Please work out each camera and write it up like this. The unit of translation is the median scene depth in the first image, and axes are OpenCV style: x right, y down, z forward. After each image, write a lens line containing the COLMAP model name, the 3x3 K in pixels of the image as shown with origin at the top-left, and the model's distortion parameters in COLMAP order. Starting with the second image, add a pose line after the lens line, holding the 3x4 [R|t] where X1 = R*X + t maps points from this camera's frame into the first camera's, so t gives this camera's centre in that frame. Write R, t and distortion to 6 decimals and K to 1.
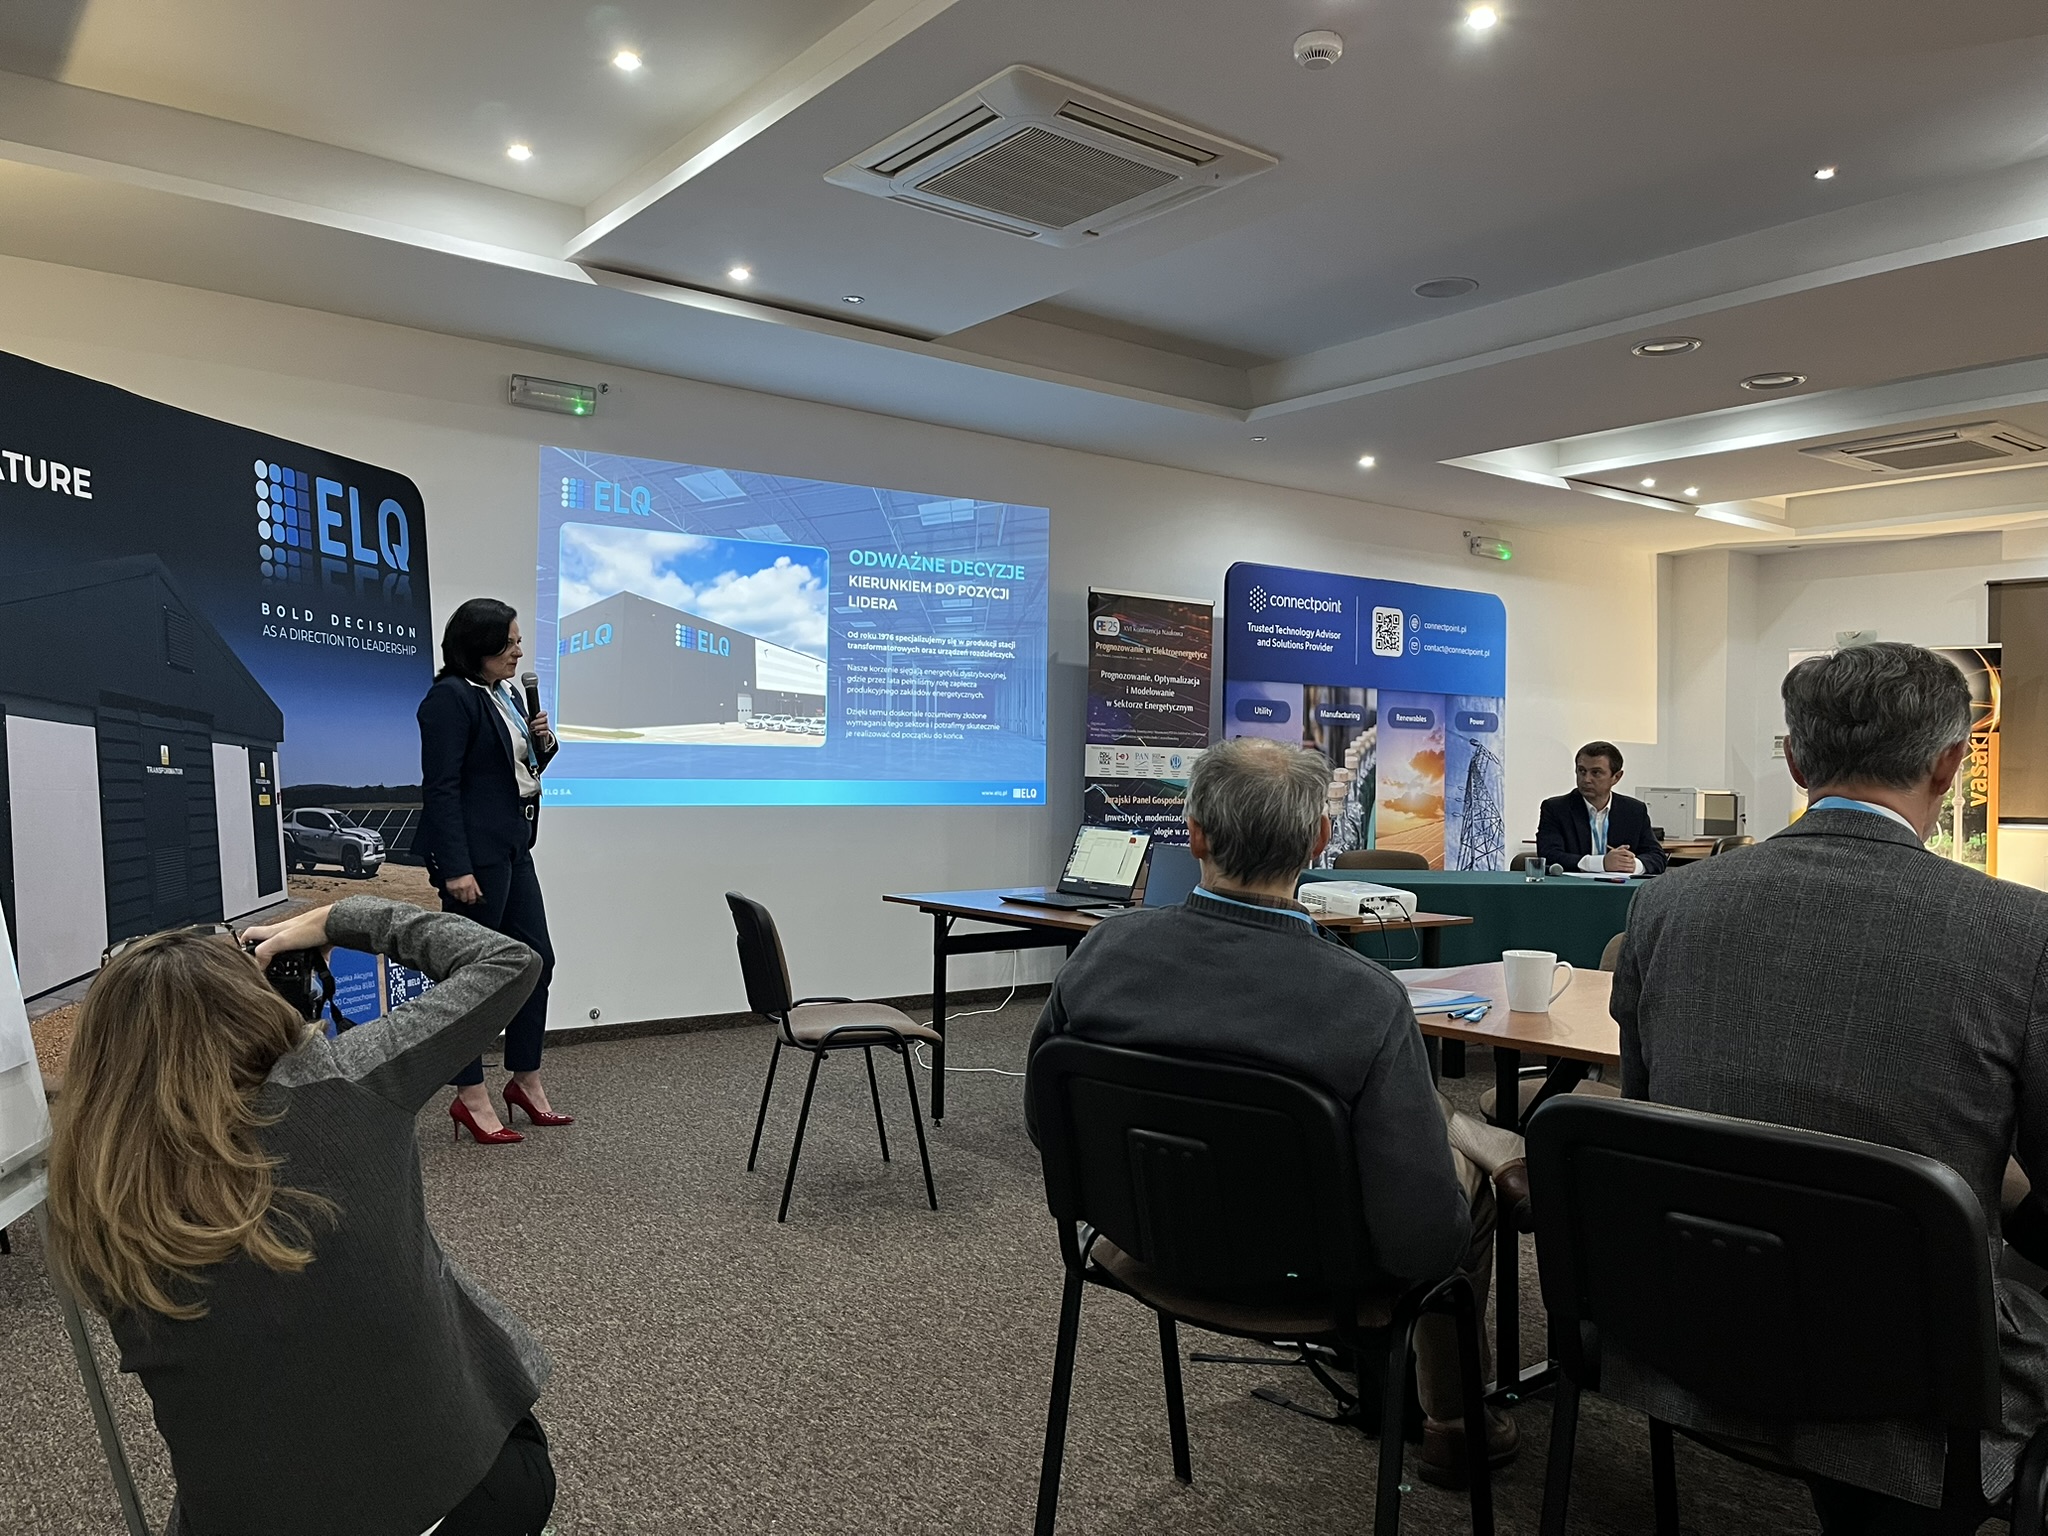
lens RADIAL K [[1537.4, 0, 1012.2], [0, 1537.4, 773.5], [0, 0, 1]] dist [0.069597, -0.091790]
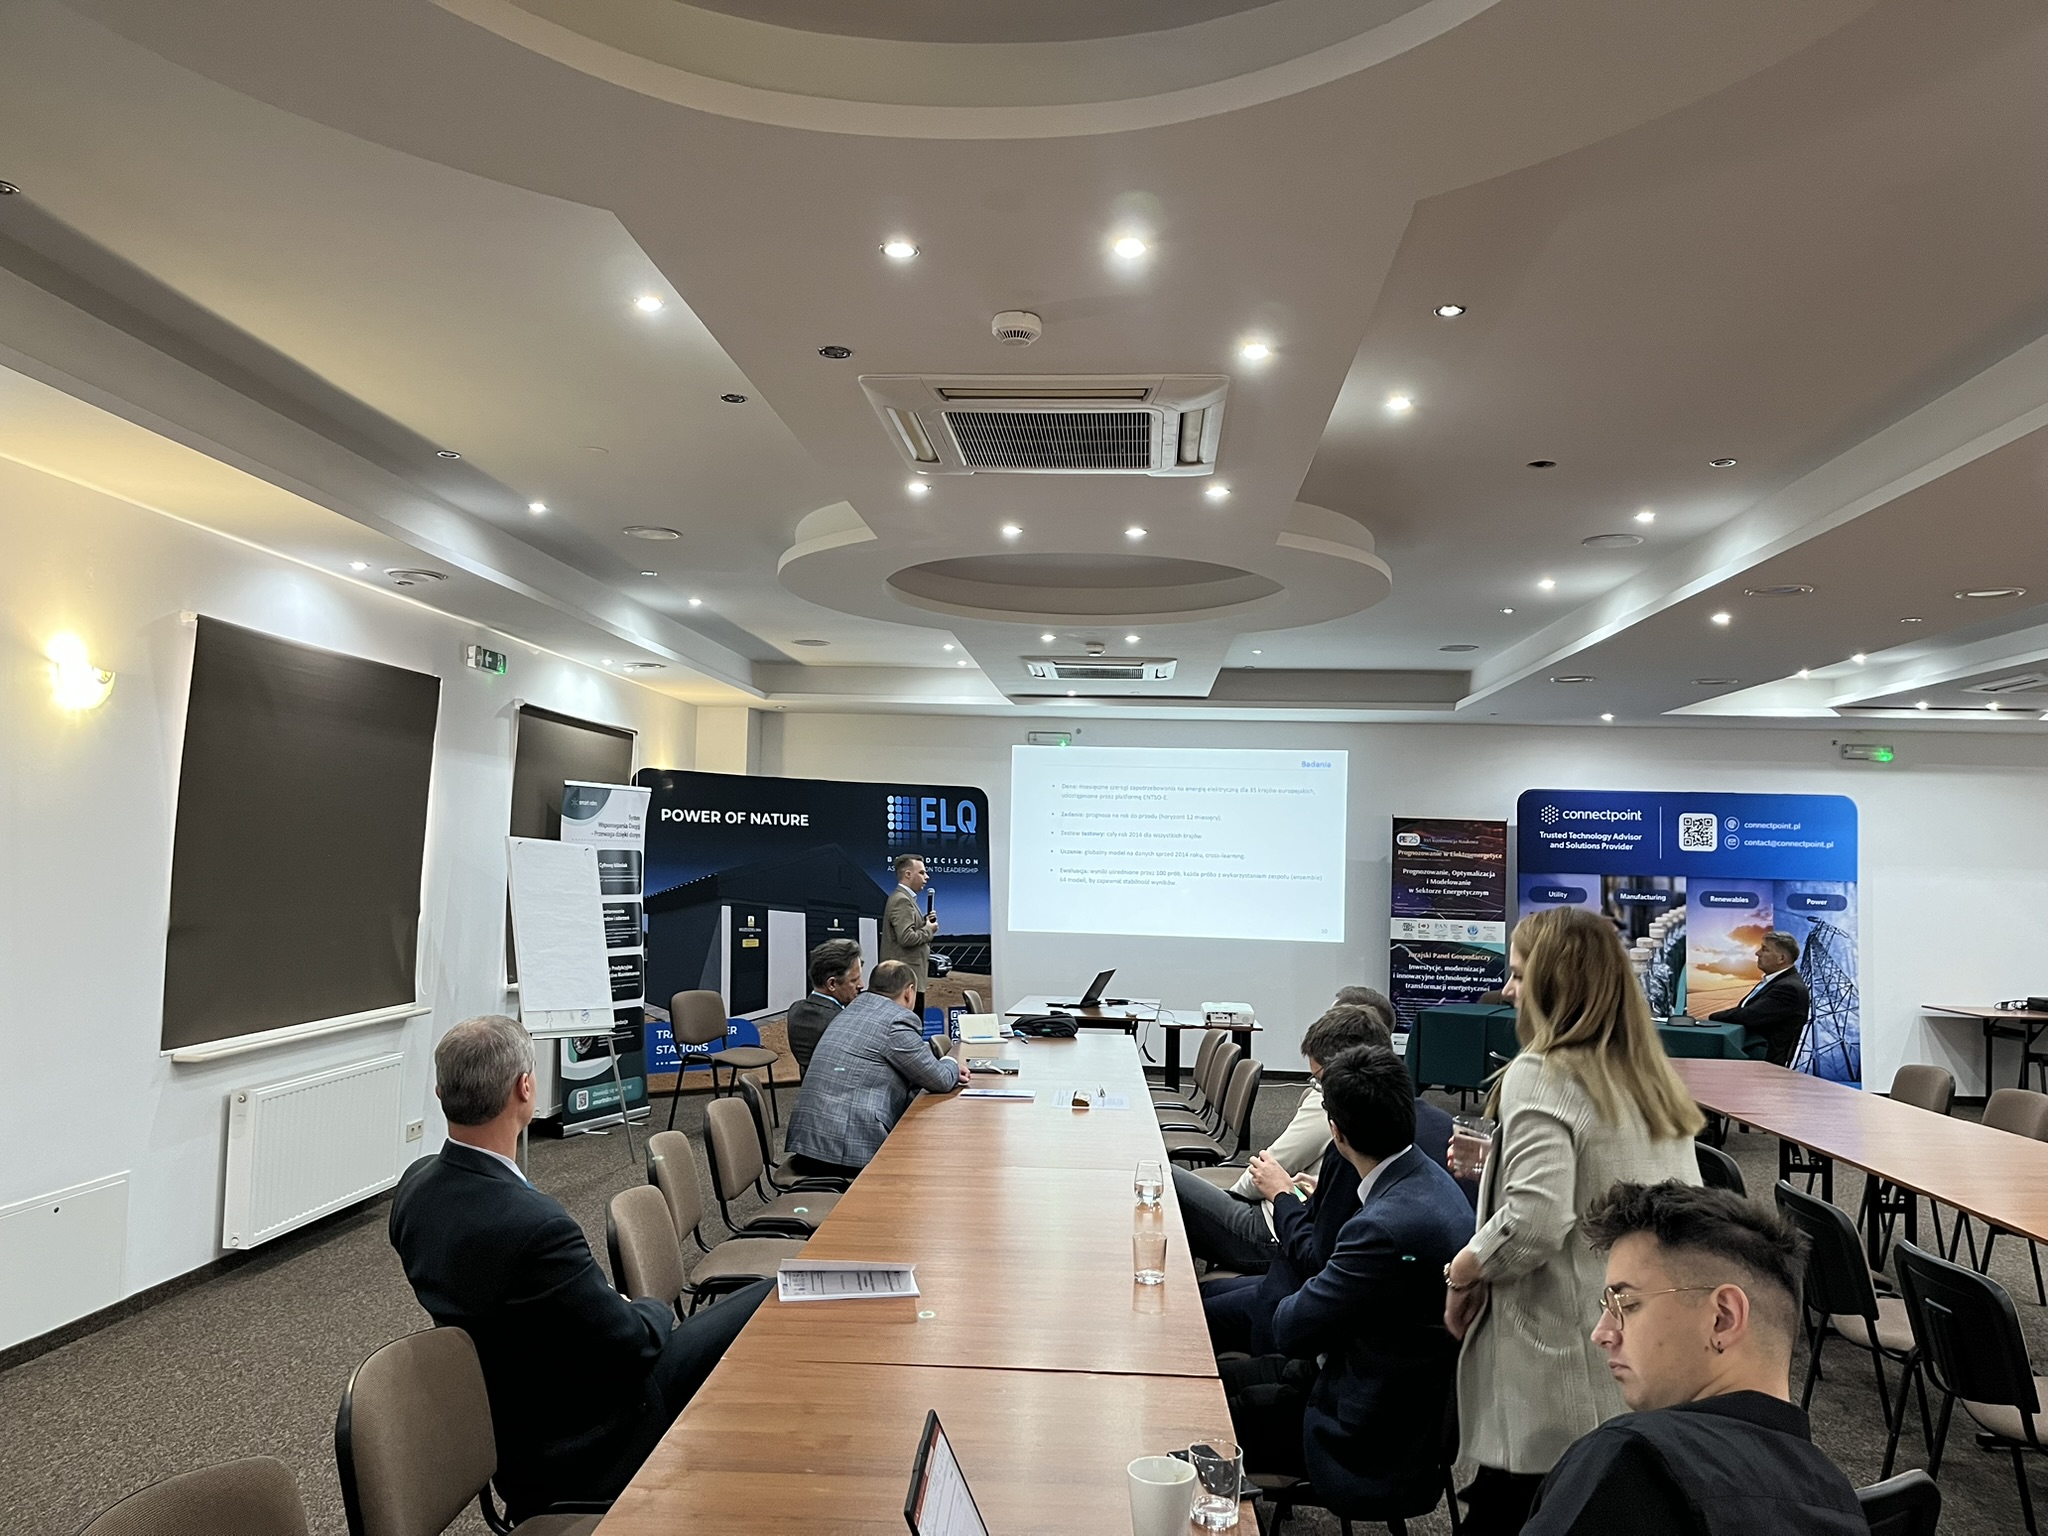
lens RADIAL K [[1537.4, 0, 1032.5], [0, 1537.4, 776.3], [0, 0, 1]] dist [0.069597, -0.091790]
pose [[0.751074, -0.034454, -0.659318, 0.733576], [-0.013723, 0.997607, -0.067765, -0.046143], [0.660075, 0.059944, 0.748804, -0.363672]]
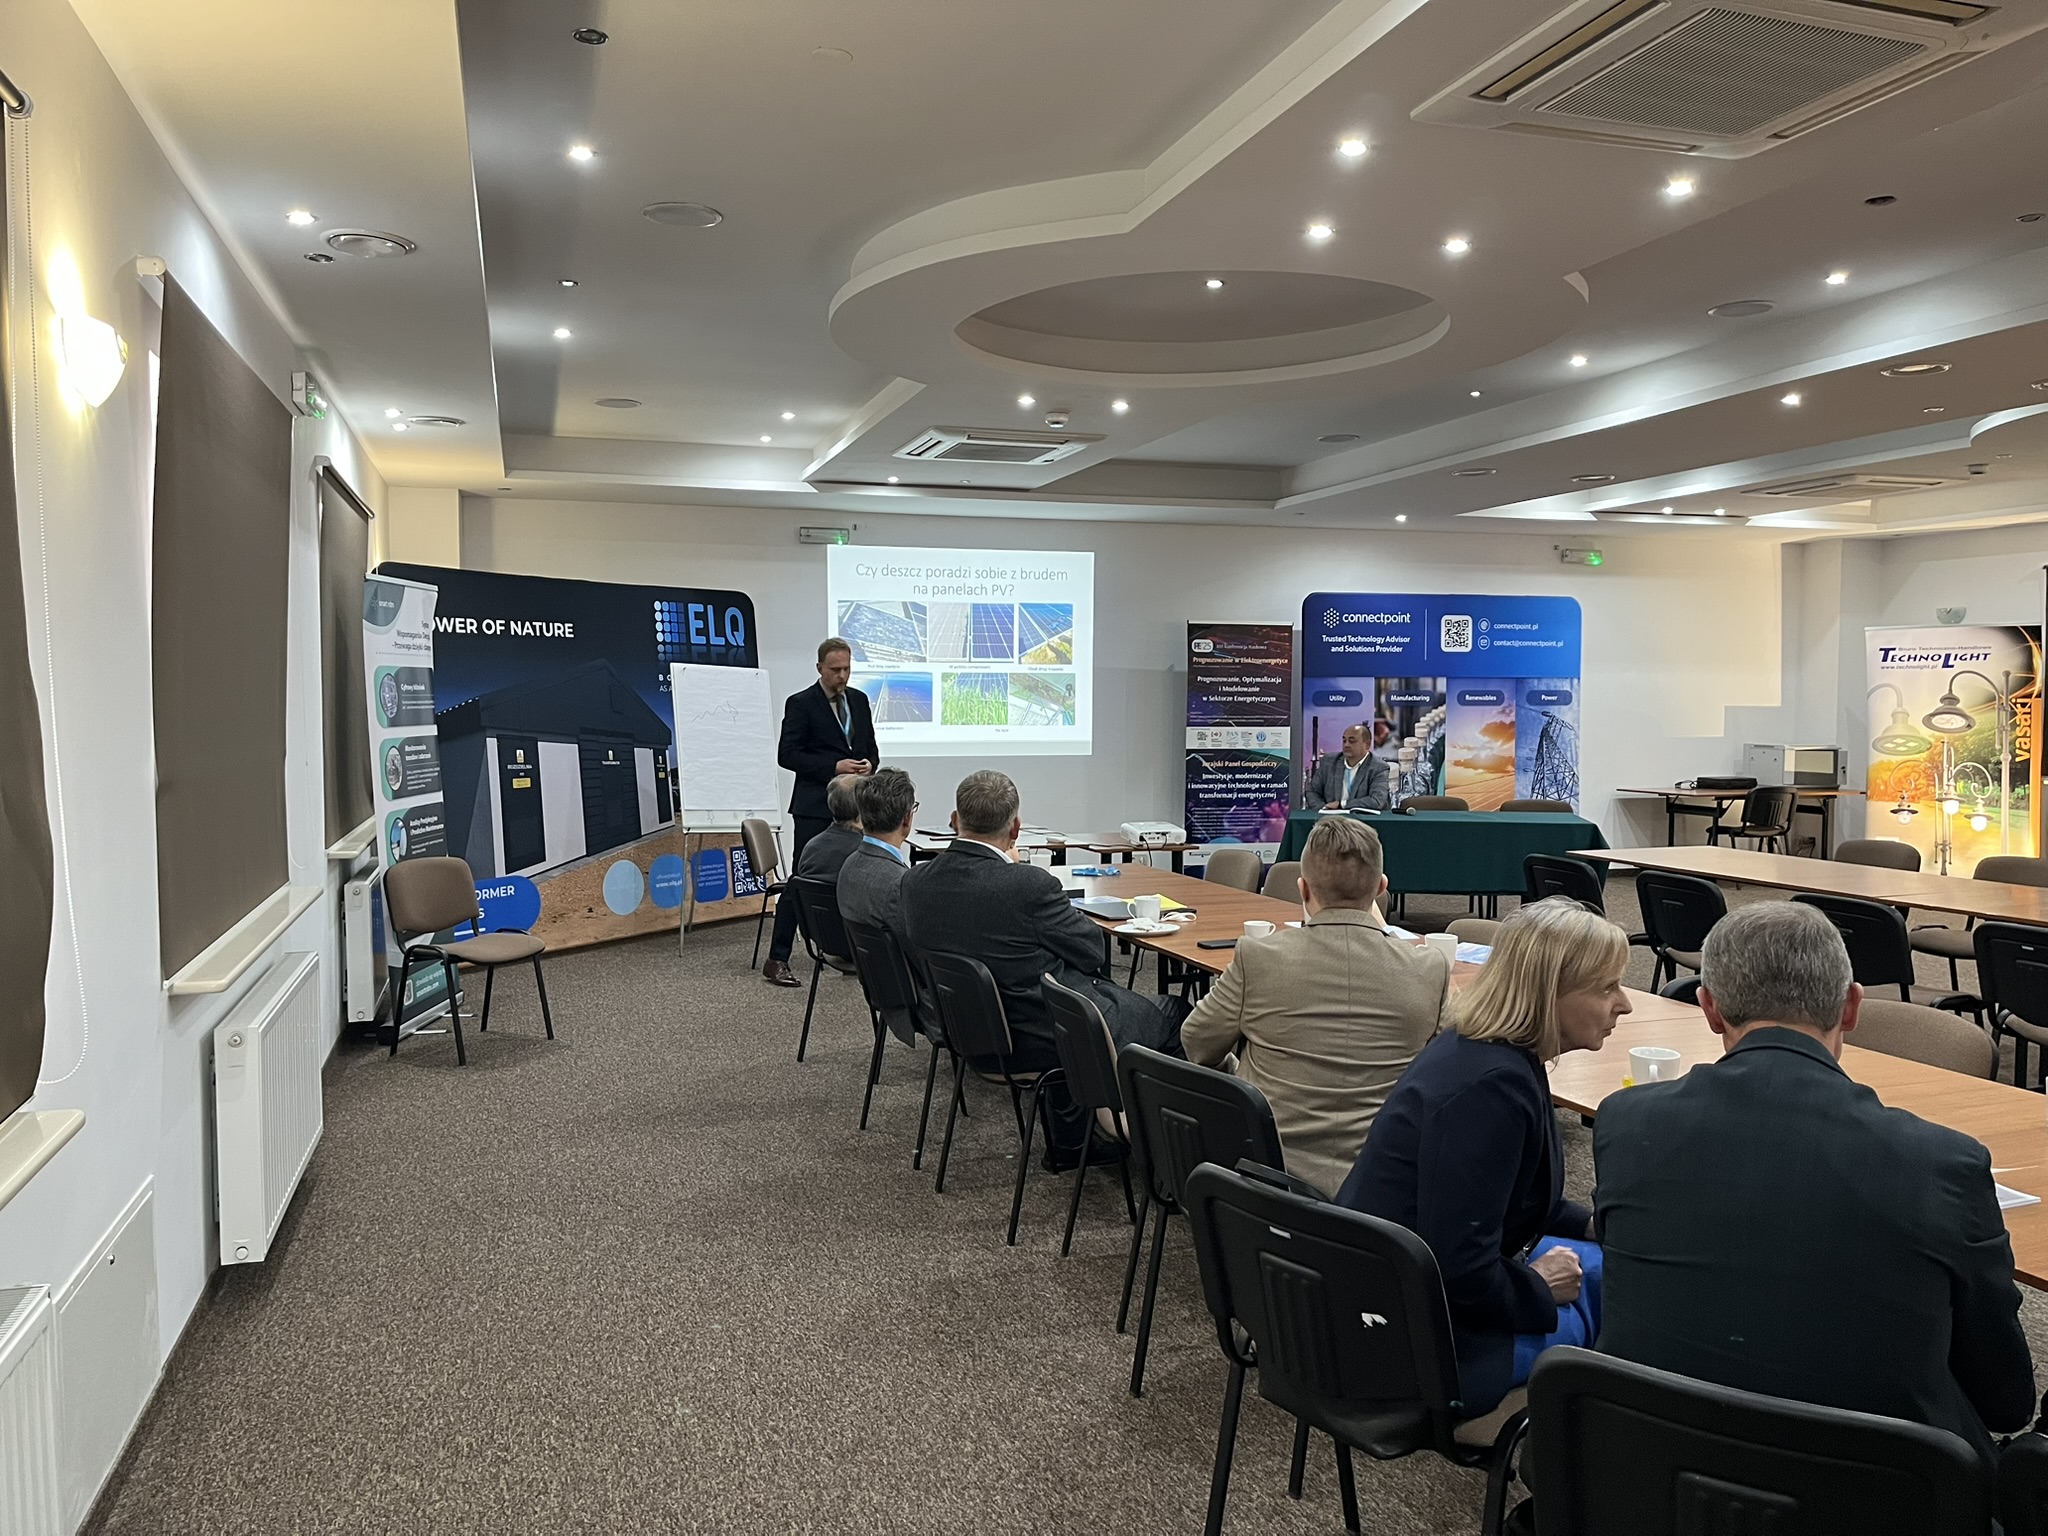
lens RADIAL K [[1537.4, 0, 1017.6], [0, 1537.4, 776.3], [0, 0, 1]] dist [0.069597, -0.091790]
pose [[0.940993, 0.002099, -0.338419, 0.364432], [0.014597, 0.998798, 0.046782, -0.039631], [0.338110, -0.048961, 0.939832, -0.414153]]
